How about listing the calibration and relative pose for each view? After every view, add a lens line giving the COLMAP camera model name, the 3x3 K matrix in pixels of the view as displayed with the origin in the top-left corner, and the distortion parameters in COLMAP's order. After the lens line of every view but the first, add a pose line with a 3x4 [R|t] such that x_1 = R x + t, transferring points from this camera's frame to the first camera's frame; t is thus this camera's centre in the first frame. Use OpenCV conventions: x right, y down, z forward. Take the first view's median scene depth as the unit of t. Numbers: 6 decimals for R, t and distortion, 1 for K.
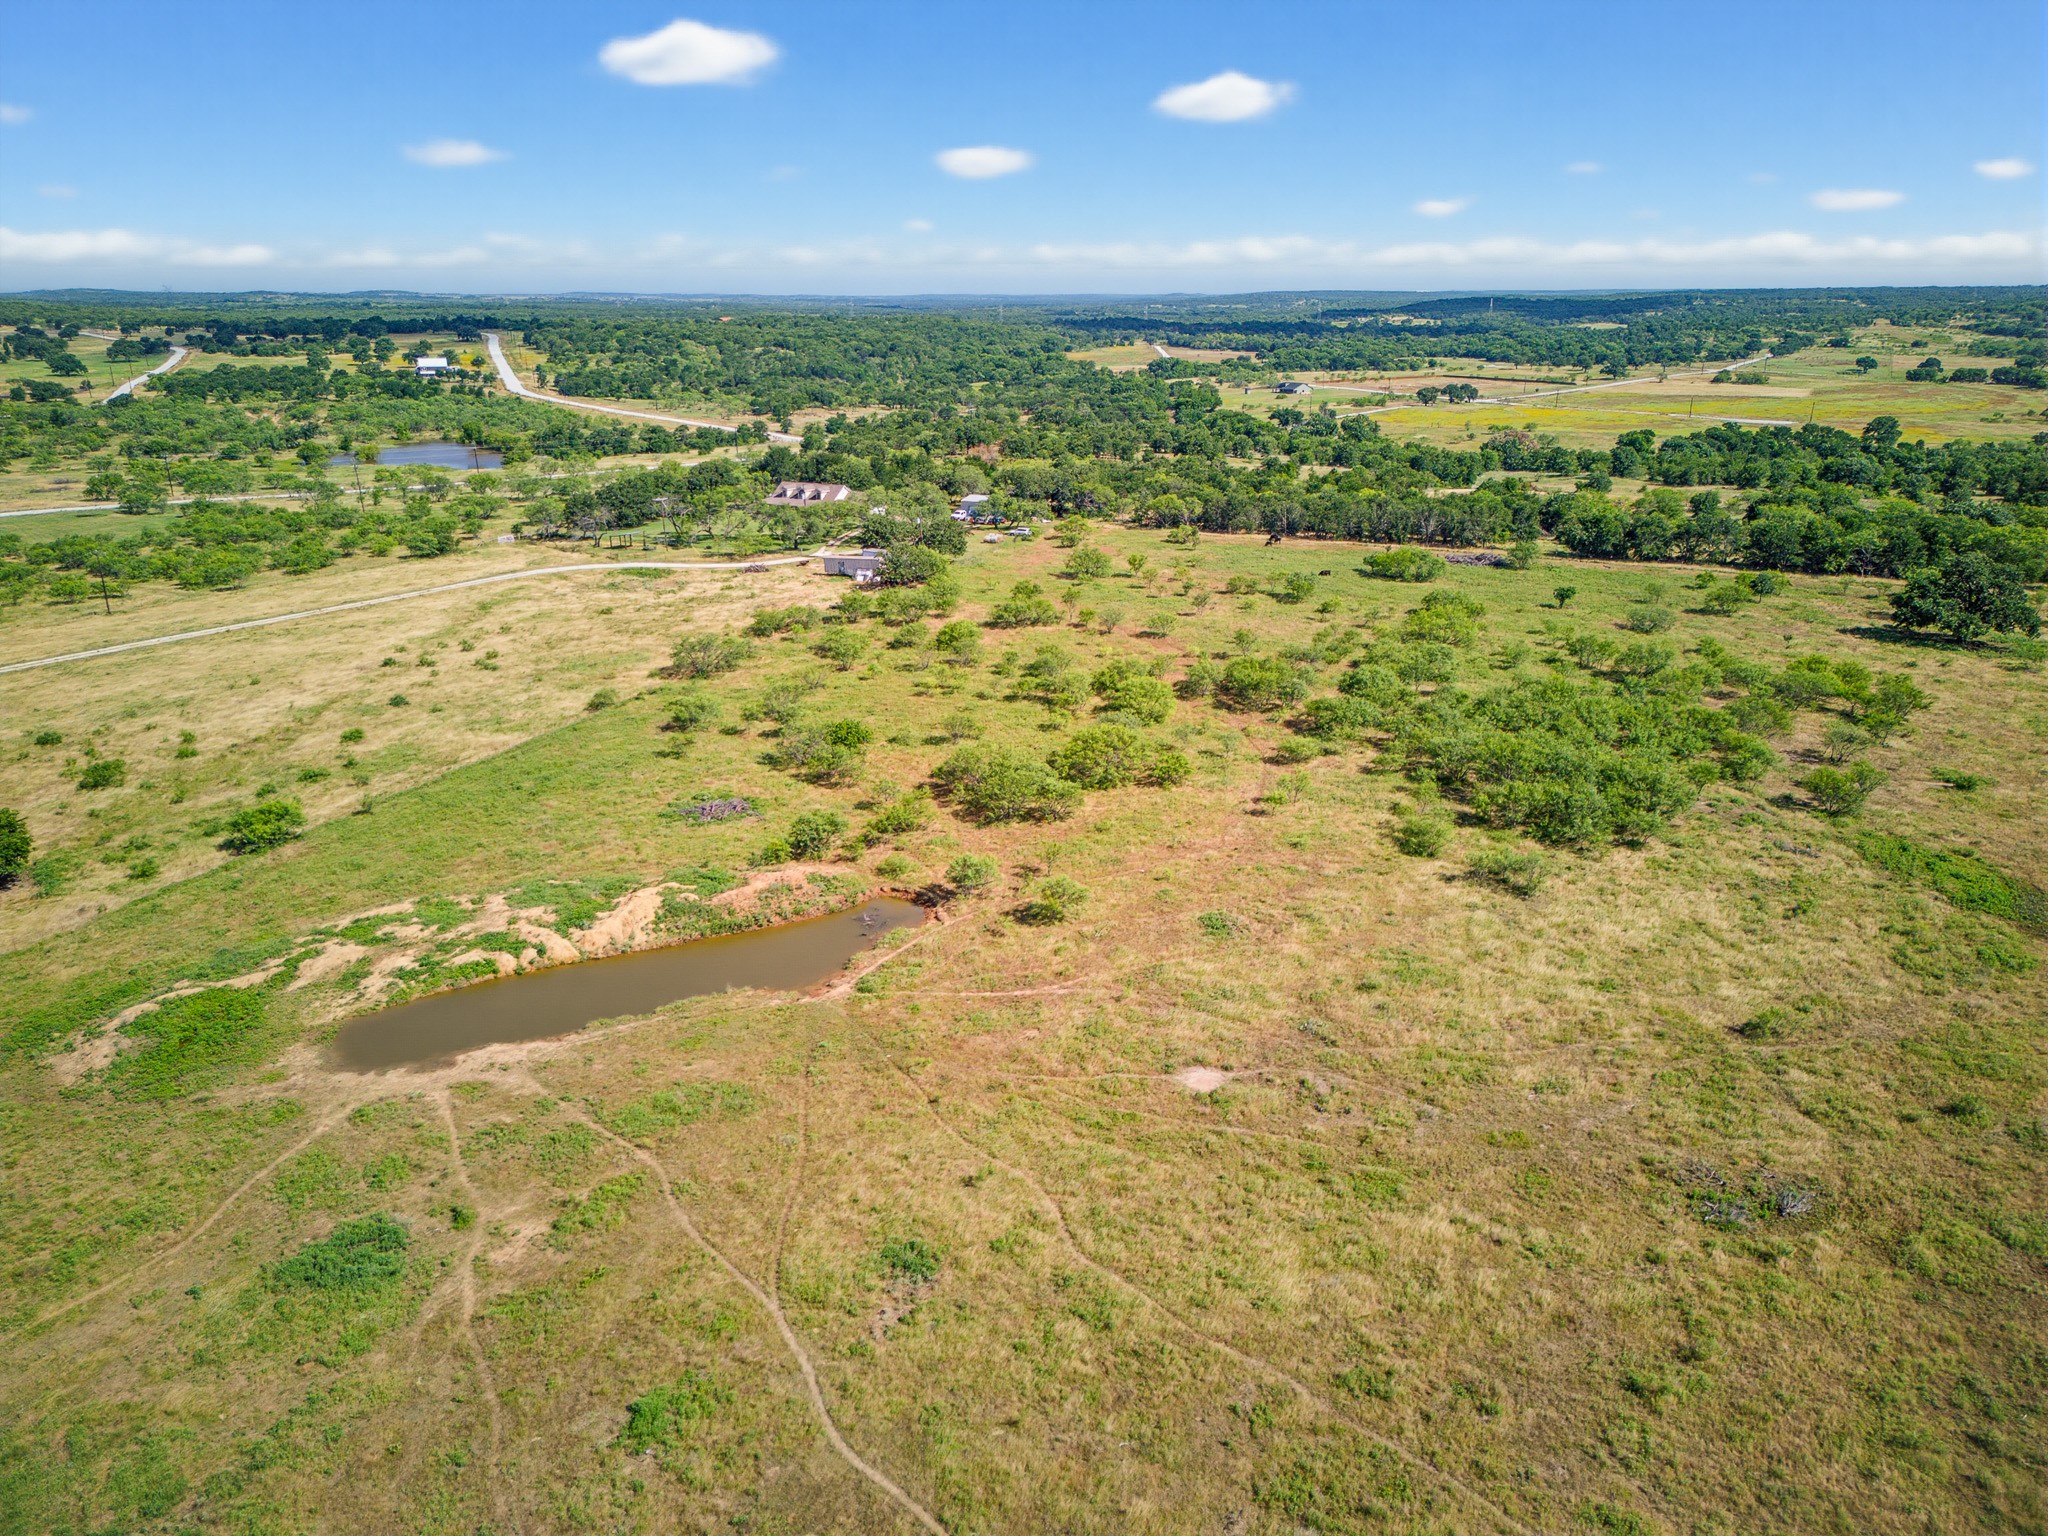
lens RADIAL K [[1435.5, 0, 1022.2], [0, 1435.5, 773.7], [0, 0, 1]] dist [0.066083, -0.060031]
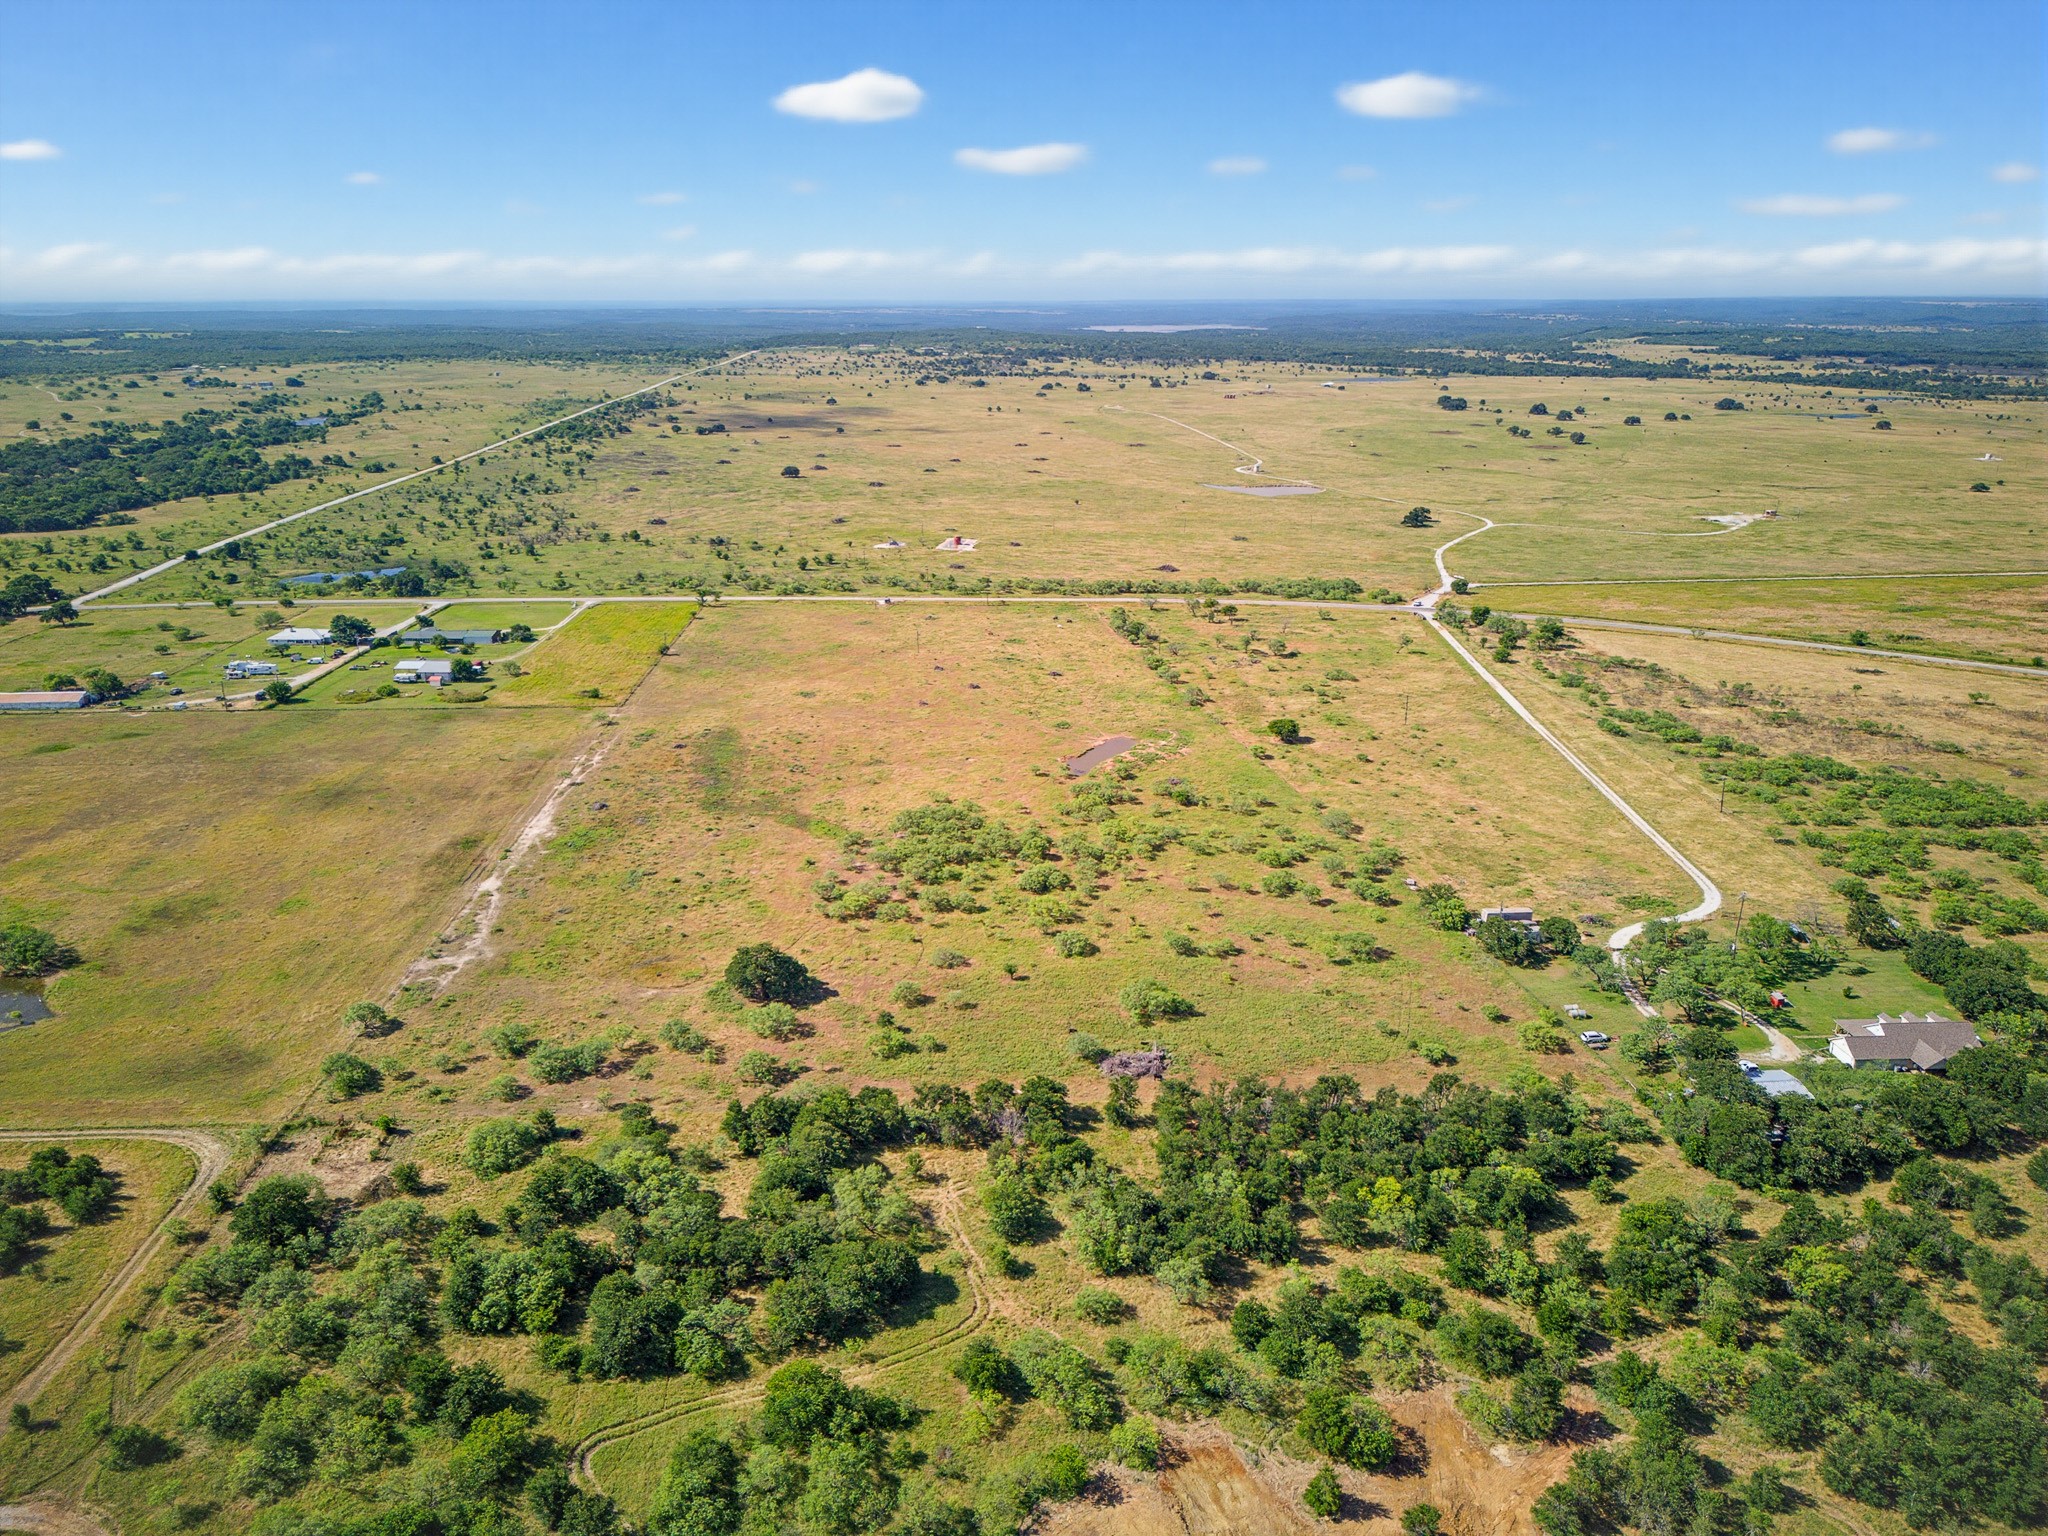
lens RADIAL K [[1435.5, 0, 1026.0], [0, 1435.5, 778.2], [0, 0, 1]] dist [0.066083, -0.060031]
pose [[-0.844688, 0.175779, -0.505573, 0.870826], [-0.163186, 0.815002, 0.556006, -0.883769], [0.509777, 0.552154, -0.659737, 1.540154]]
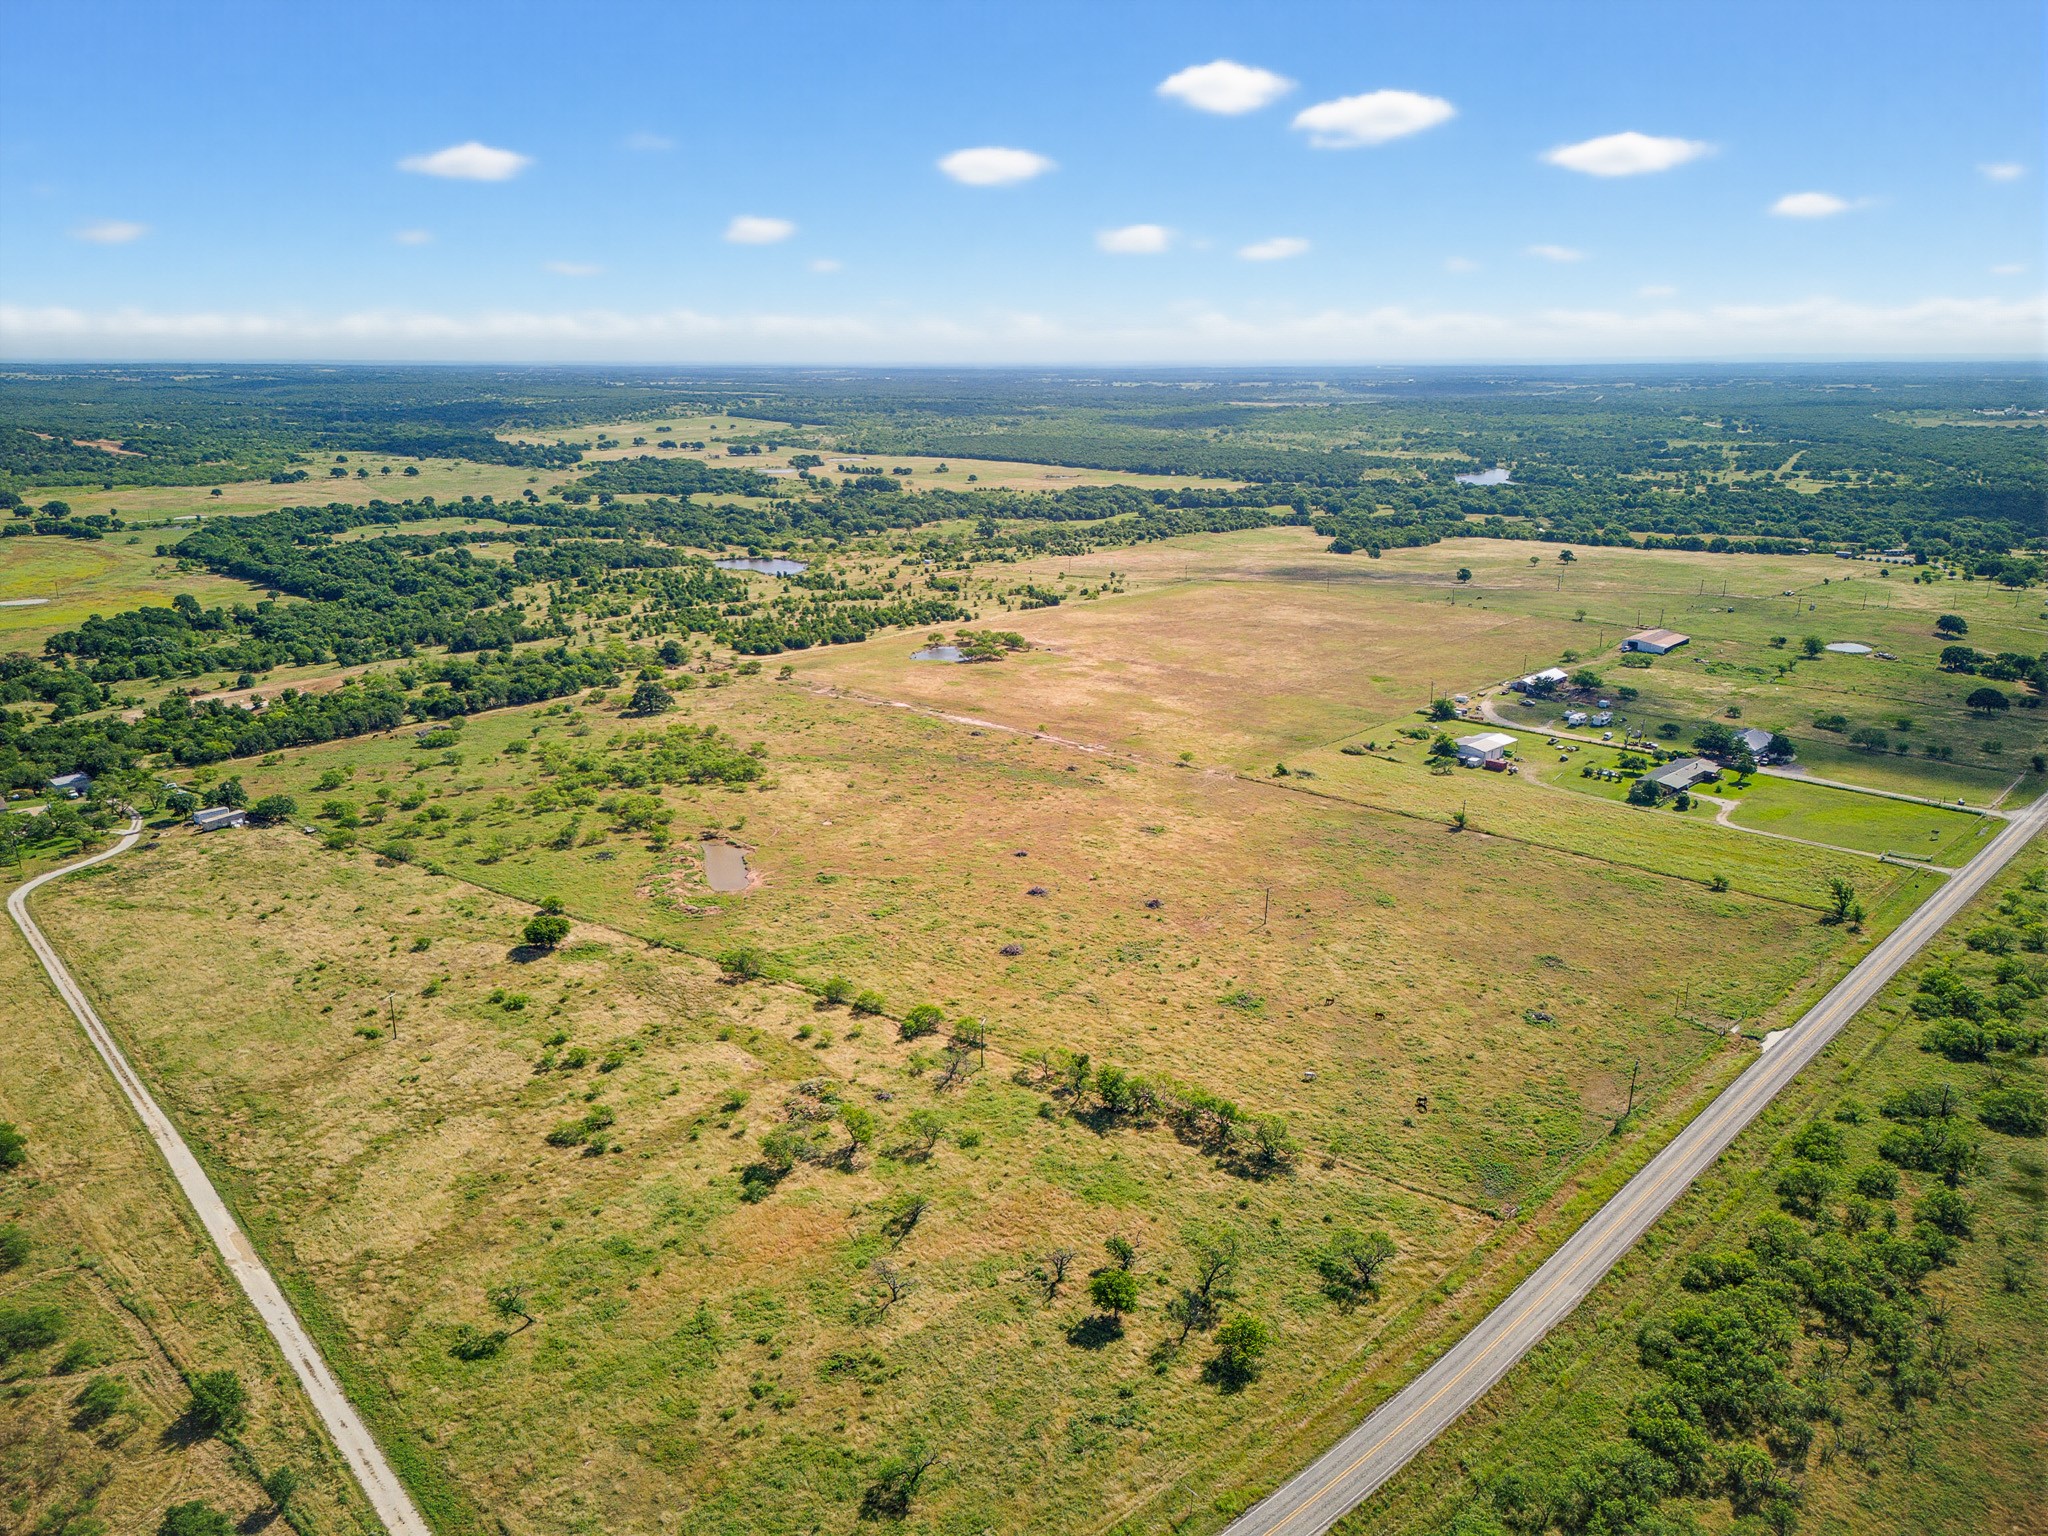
lens RADIAL K [[1435.5, 0, 1018.5], [0, 1435.5, 771.8], [0, 0, 1]] dist [0.066083, -0.060031]
pose [[0.224214, -0.268906, 0.936706, -1.455836], [0.307915, 0.931486, 0.193704, -0.237629], [-0.924617, 0.244995, 0.291652, -0.361246]]
